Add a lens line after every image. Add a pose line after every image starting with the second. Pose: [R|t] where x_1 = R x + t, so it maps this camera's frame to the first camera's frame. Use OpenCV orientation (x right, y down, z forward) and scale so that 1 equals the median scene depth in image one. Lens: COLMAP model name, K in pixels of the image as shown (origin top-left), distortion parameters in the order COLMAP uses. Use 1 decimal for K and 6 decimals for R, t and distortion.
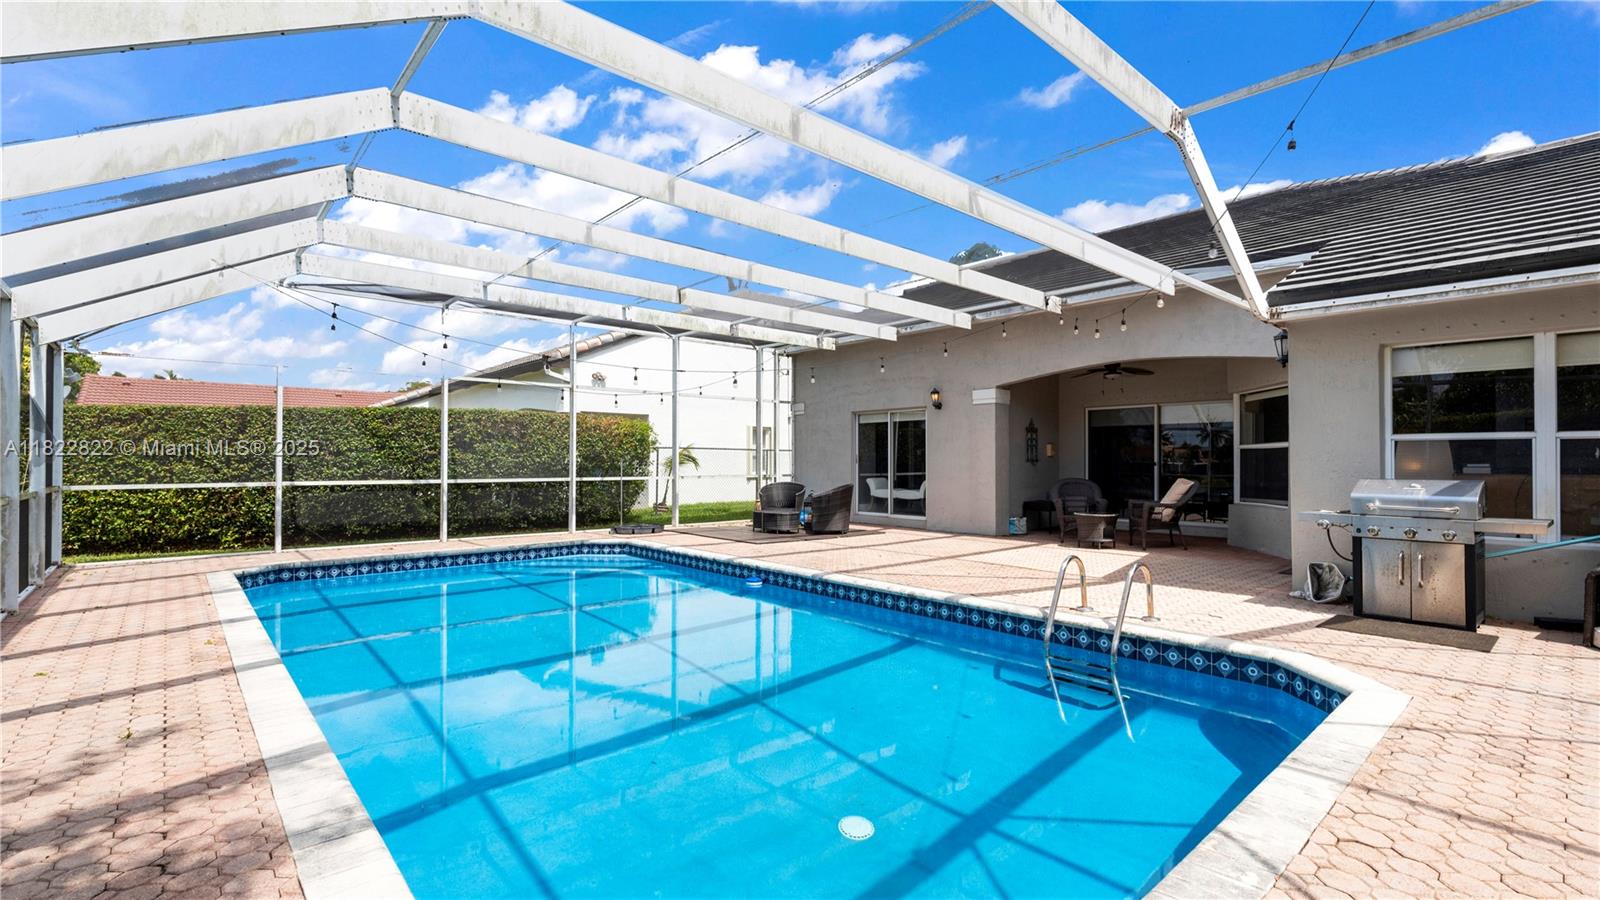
lens RADIAL K [[702.5, 0, 800.0], [0, 702.5, 450.0], [0, 0, 1]] dist [-0.003251, -0.000220]
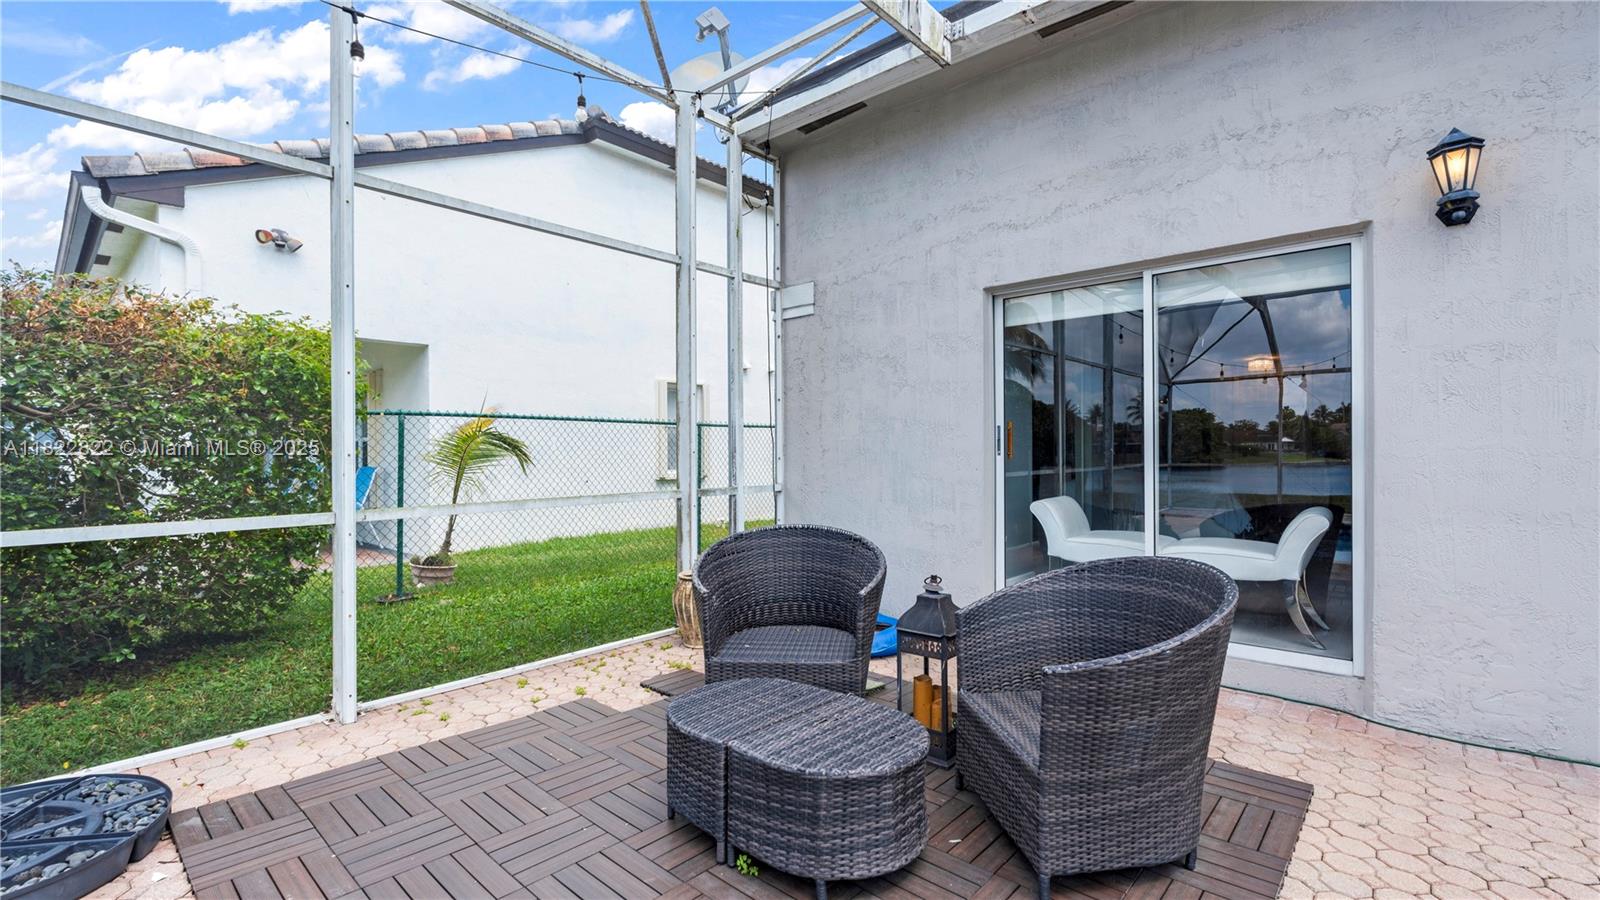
lens RADIAL K [[702.5, 0, 800.0], [0, 702.5, 450.0], [0, 0, 1]] dist [-0.003251, -0.000220]
pose [[0.993403, -0.003686, 0.114612, -0.055391], [0.001677, 0.999843, 0.017616, 0.015001], [-0.114659, -0.017307, 0.993254, 0.877750]]
